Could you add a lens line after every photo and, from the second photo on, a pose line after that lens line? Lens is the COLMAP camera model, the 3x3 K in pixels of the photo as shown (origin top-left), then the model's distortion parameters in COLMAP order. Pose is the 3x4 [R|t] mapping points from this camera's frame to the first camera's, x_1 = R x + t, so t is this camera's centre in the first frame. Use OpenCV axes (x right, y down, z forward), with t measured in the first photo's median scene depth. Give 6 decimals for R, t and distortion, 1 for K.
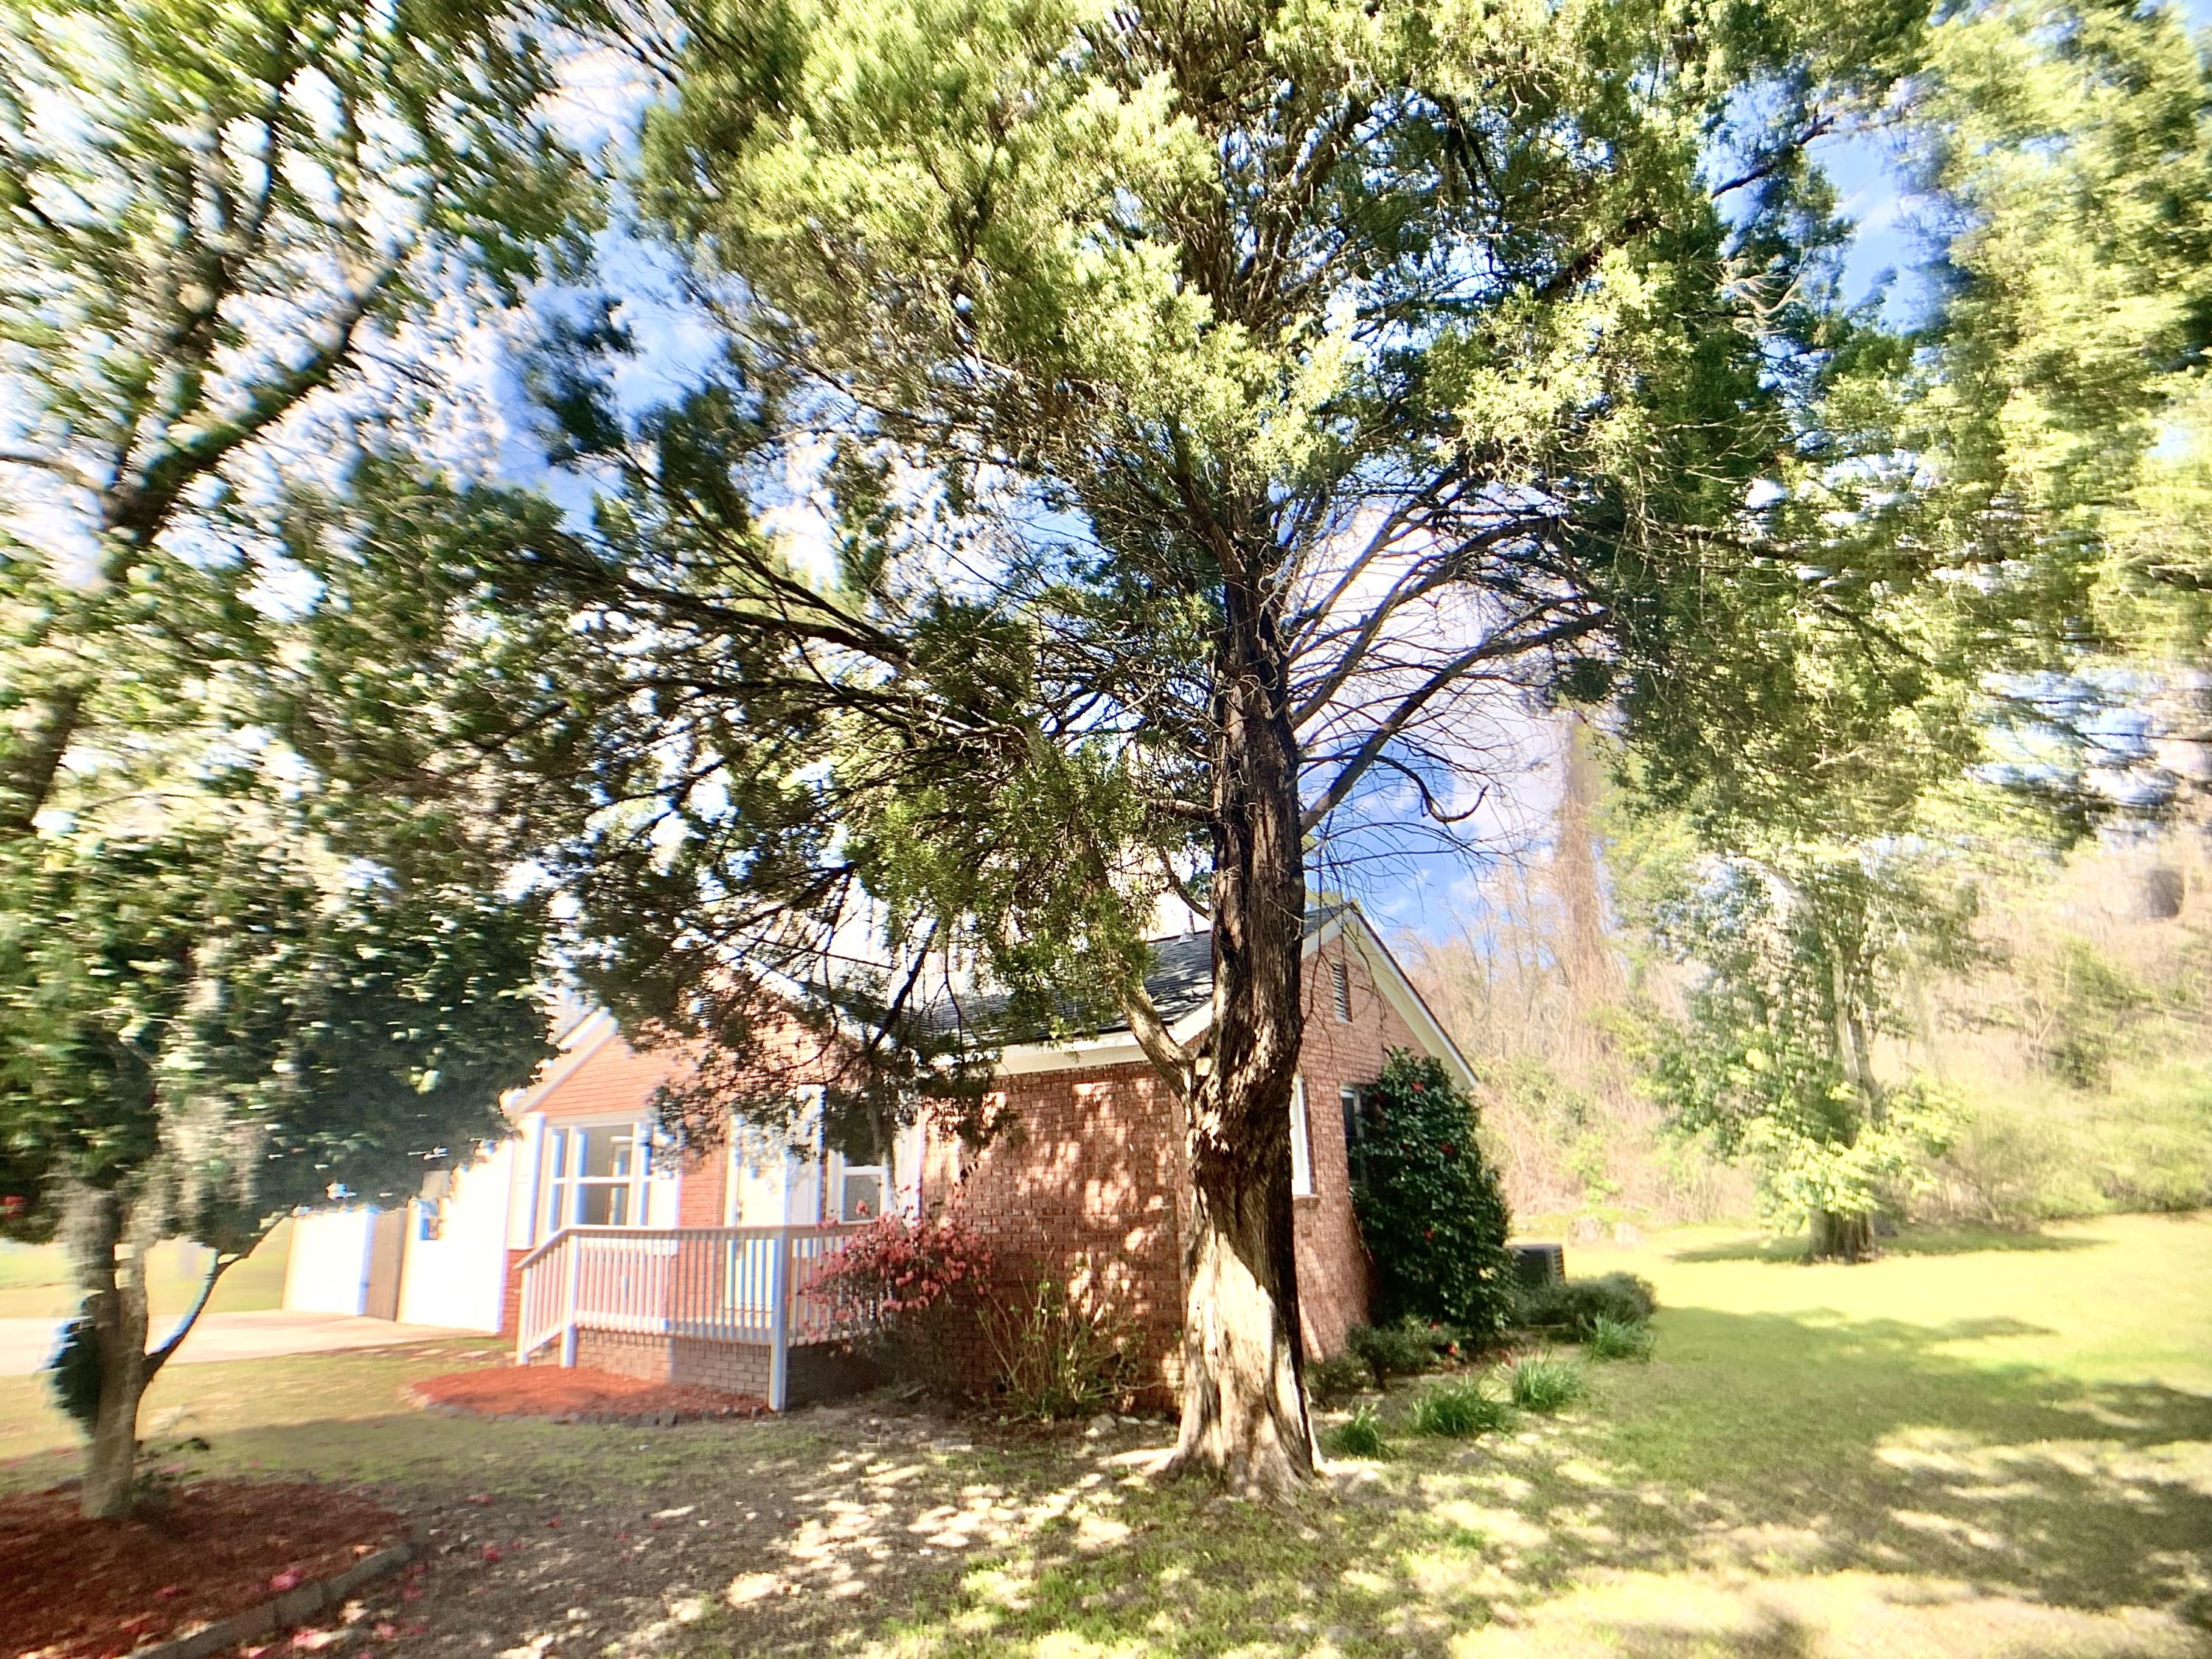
lens RADIAL K [[1124.4, 0, 1090.4], [0, 1124.4, 816.9], [0, 0, 1]] dist [-0.091300, 0.014056]
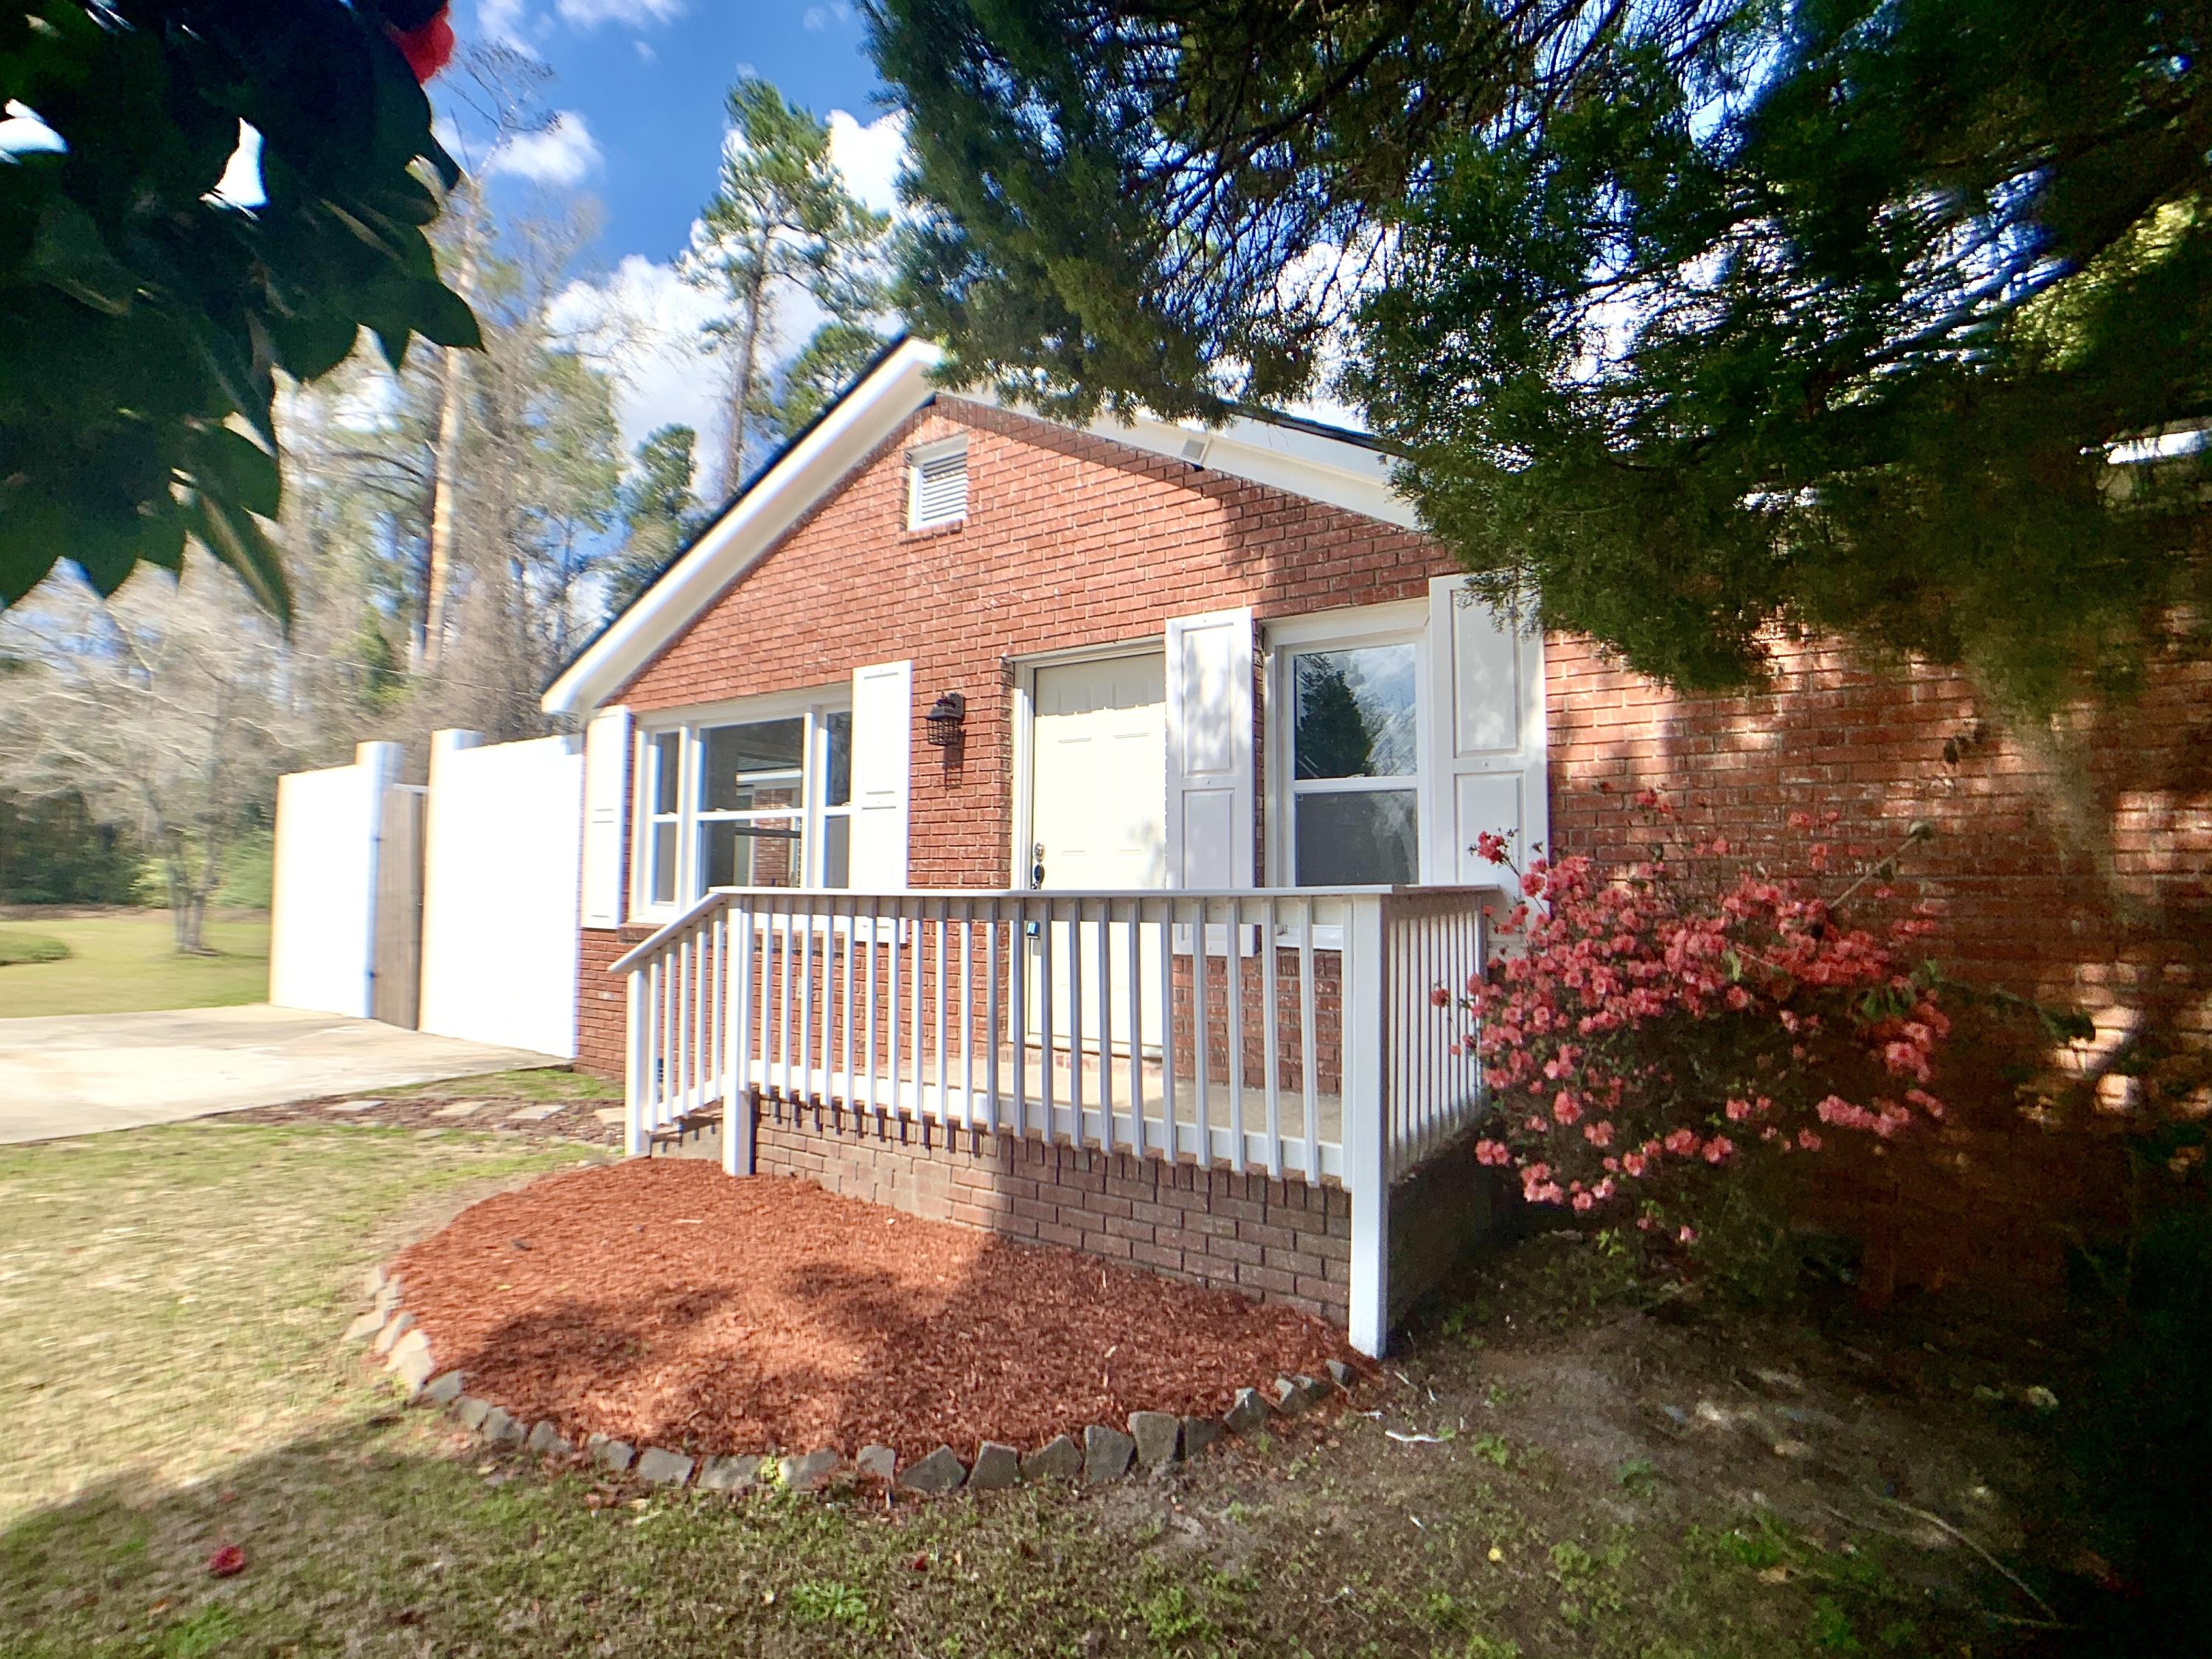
lens RADIAL K [[1124.4, 0, 1090.4], [0, 1124.4, 816.9], [0, 0, 1]] dist [-0.091300, 0.014056]
pose [[0.999209, 0.035060, -0.018750, -0.315394], [-0.028751, 0.962901, 0.268318, 0.215744], [0.027462, -0.267567, 0.963148, 0.555043]]
